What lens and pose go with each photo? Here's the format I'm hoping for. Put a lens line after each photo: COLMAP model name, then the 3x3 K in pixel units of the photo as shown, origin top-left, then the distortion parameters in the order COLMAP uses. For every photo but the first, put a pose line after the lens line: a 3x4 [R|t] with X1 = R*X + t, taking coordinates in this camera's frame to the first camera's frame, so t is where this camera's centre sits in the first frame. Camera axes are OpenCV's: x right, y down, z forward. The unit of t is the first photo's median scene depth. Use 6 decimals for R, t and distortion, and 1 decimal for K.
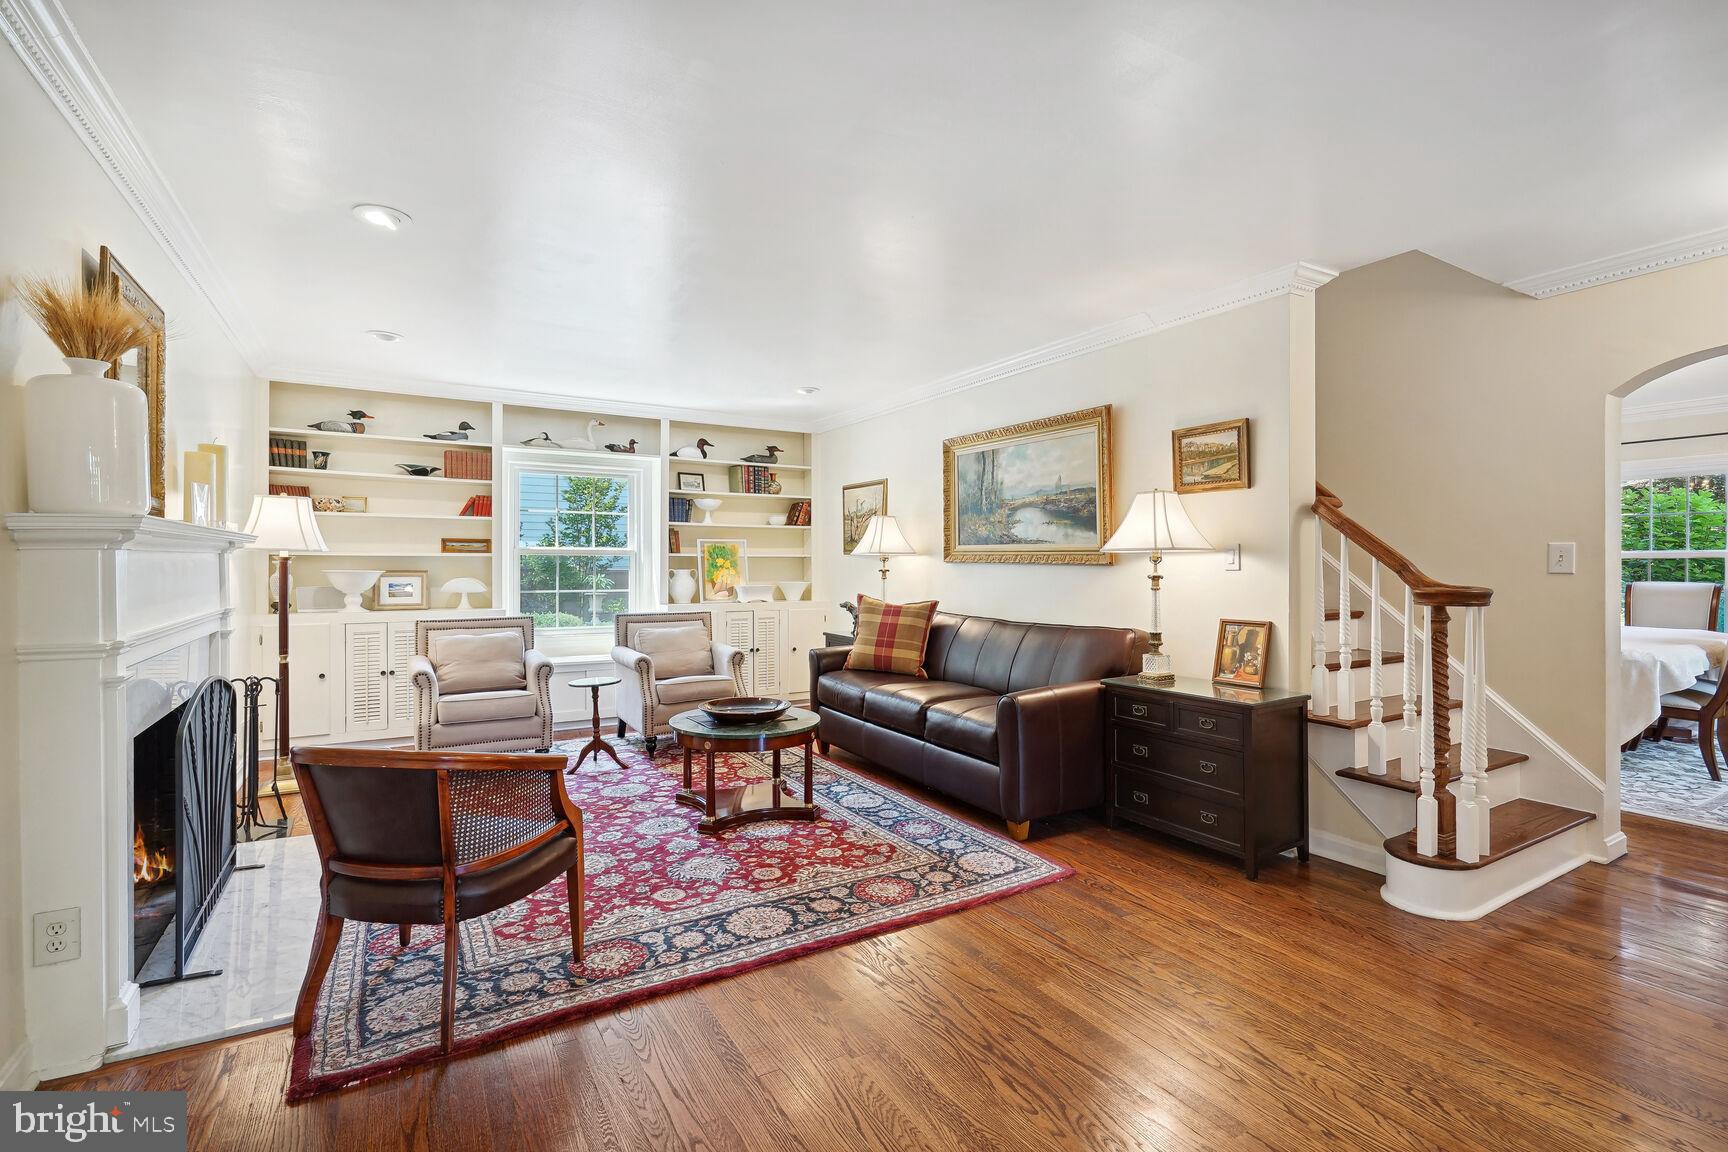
lens RADIAL K [[782.0, 0, 856.1], [0, 782.0, 564.1], [0, 0, 1]] dist [-0.001739, 0.002990]
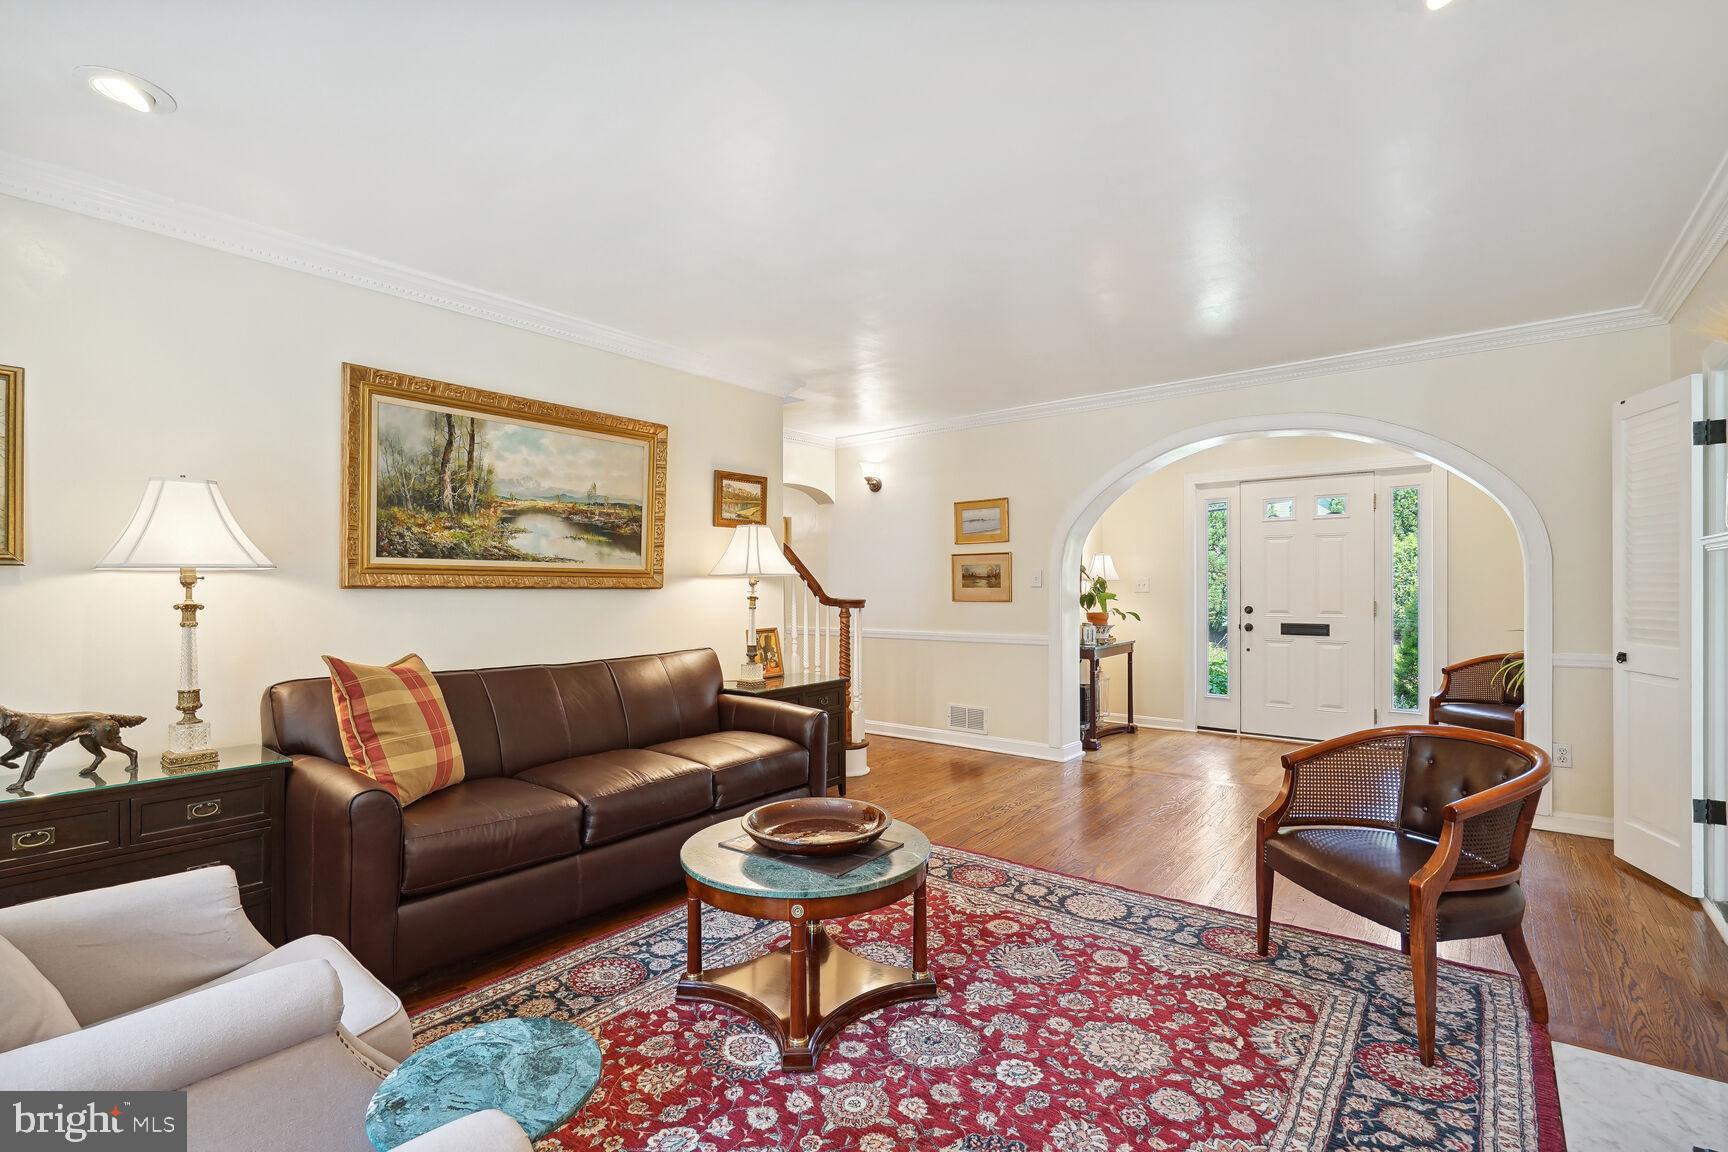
lens RADIAL K [[782.0, 0, 859.0], [0, 782.0, 588.5], [0, 0, 1]] dist [-0.001739, 0.002990]
pose [[-0.353309, -0.005496, 0.935490, -0.798998], [0.003715, 0.999967, 0.007278, -0.005385], [-0.935499, 0.006047, -0.353277, 1.302999]]
